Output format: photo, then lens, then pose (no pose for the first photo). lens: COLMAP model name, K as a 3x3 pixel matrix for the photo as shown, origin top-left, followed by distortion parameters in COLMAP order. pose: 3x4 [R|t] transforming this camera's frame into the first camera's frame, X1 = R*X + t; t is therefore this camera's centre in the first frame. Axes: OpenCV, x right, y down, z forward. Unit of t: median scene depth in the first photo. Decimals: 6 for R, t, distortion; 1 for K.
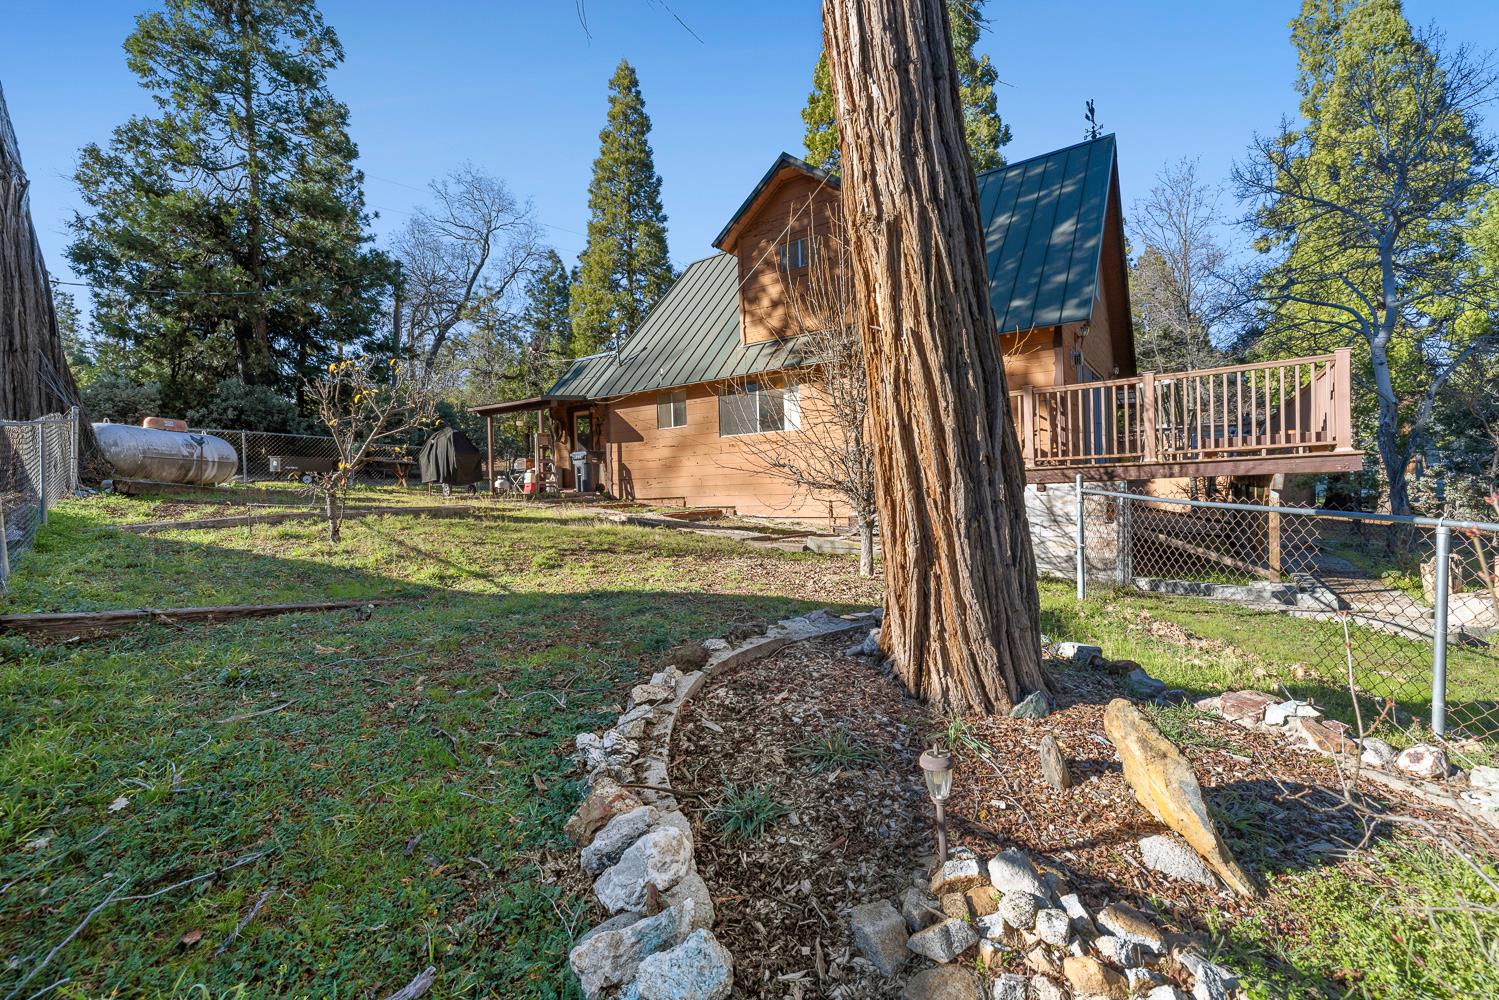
lens RADIAL K [[637.0, 0, 747.5], [0, 637.0, 497.0], [0, 0, 1]] dist [0.001281, 0.000011]
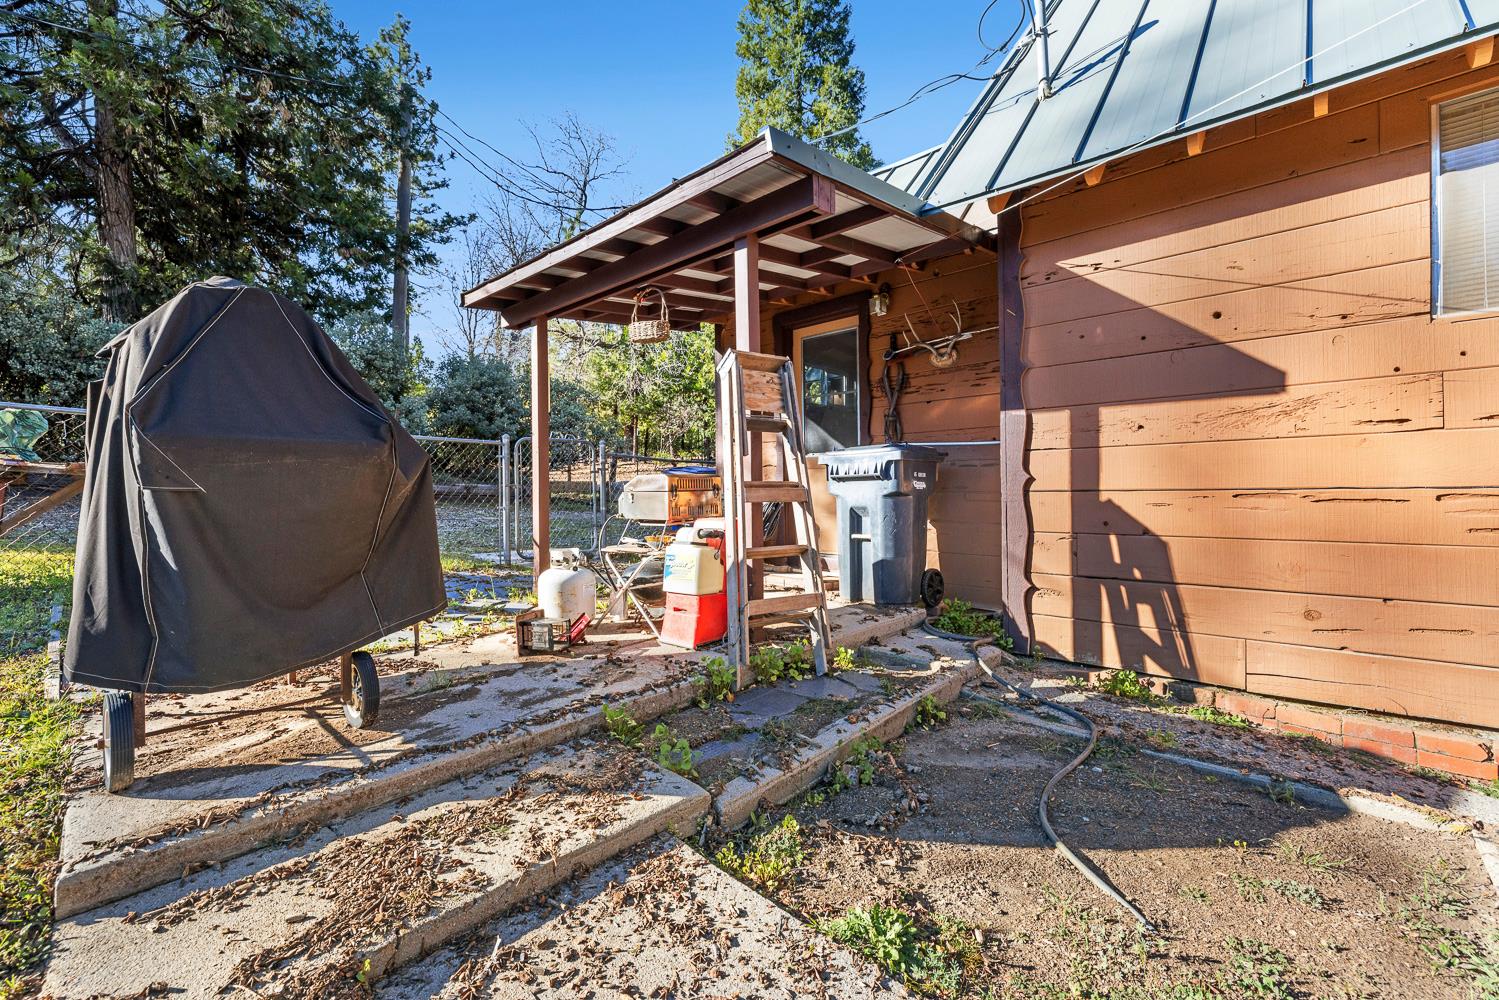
lens RADIAL K [[637.0, 0, 750.9], [0, 637.0, 499.8], [0, 0, 1]] dist [0.001281, 0.000011]
pose [[0.991187, 0.022022, -0.130626, -0.284274], [-0.022593, 0.999741, -0.002892, -0.049721], [0.130528, 0.005818, 0.991428, 0.761496]]
